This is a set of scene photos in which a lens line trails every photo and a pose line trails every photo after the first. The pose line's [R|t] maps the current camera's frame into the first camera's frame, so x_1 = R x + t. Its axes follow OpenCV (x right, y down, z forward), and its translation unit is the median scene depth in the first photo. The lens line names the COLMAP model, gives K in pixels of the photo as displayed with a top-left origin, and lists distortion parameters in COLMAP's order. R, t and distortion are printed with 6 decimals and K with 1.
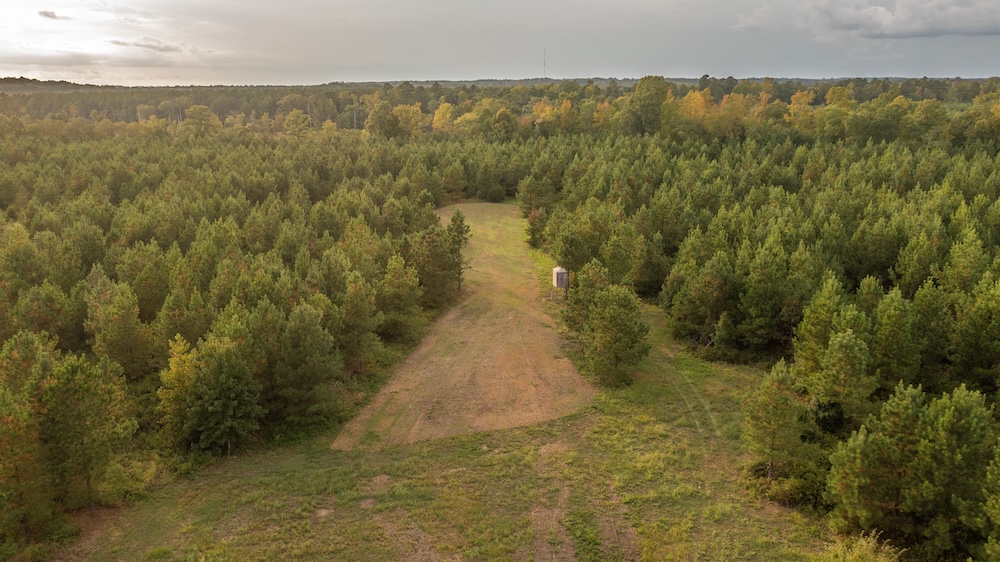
lens RADIAL K [[774.7, 0, 500.0], [0, 774.7, 281.0], [0, 0, 1]] dist [-0.035992, 0.036368]
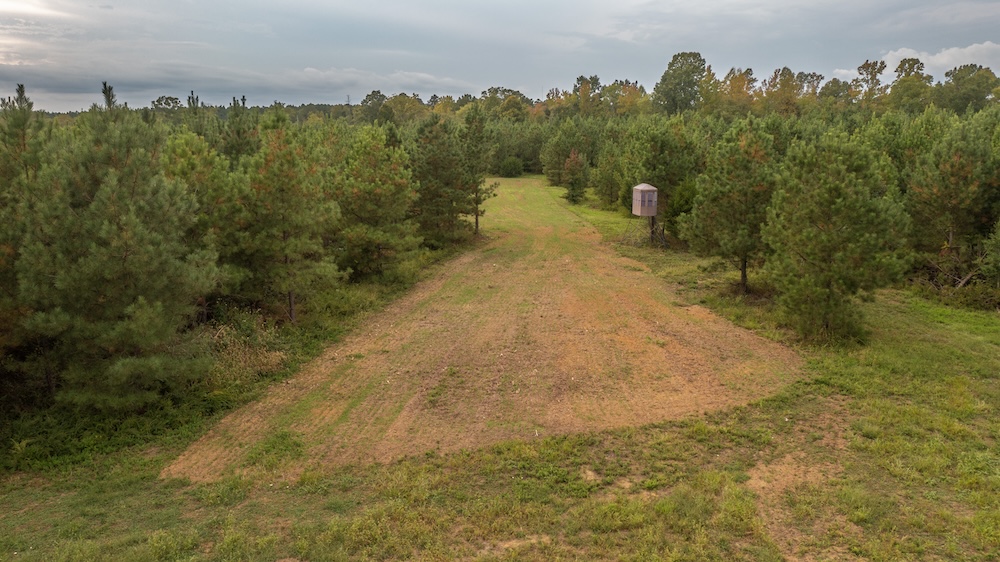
lens RADIAL K [[774.7, 0, 500.0], [0, 774.7, 281.0], [0, 0, 1]] dist [-0.035992, 0.036368]
pose [[0.999982, 0.002932, 0.005200, -0.056529], [-0.002658, 0.998648, -0.051923, 0.128896], [-0.005345, 0.051908, 0.998638, 0.569590]]
